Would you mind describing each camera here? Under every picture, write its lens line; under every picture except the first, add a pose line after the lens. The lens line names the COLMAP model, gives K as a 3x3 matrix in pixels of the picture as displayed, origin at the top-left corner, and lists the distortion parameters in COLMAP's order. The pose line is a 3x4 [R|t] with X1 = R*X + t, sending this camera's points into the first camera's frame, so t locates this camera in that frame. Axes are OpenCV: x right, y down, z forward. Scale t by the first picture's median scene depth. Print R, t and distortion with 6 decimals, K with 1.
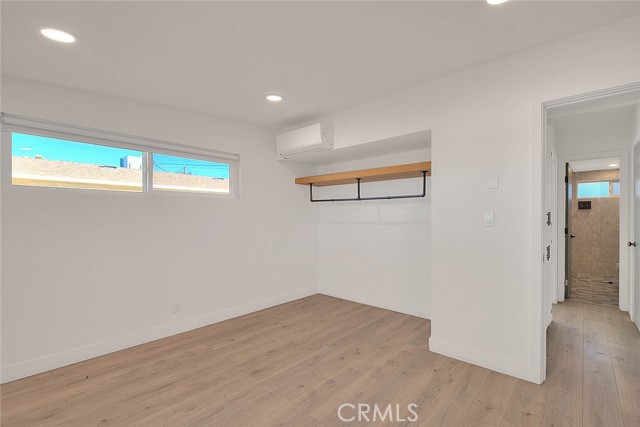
lens RADIAL K [[328.2, 0, 322.8], [0, 328.2, 216.5], [0, 0, 1]] dist [-0.004181, -0.002107]
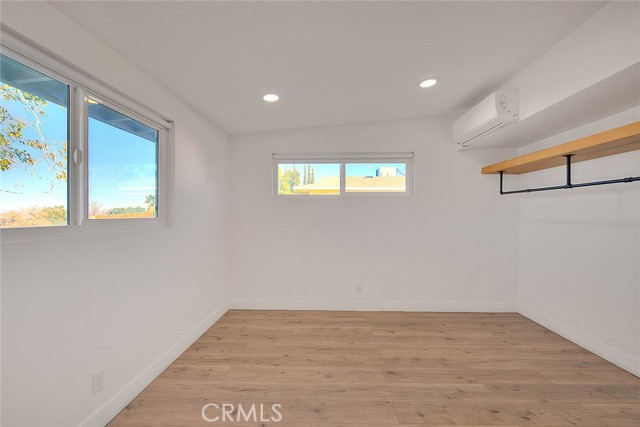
lens RADIAL K [[267.6, 0, 306.7], [0, 267.6, 212.7], [0, 0, 1]] dist [-0.002103, -0.001210]
pose [[0.591758, -0.000202, -0.806115, 0.242036], [-0.000655, 1.000000, -0.000731, -0.000148], [0.806115, 0.000961, 0.591758, 0.276990]]
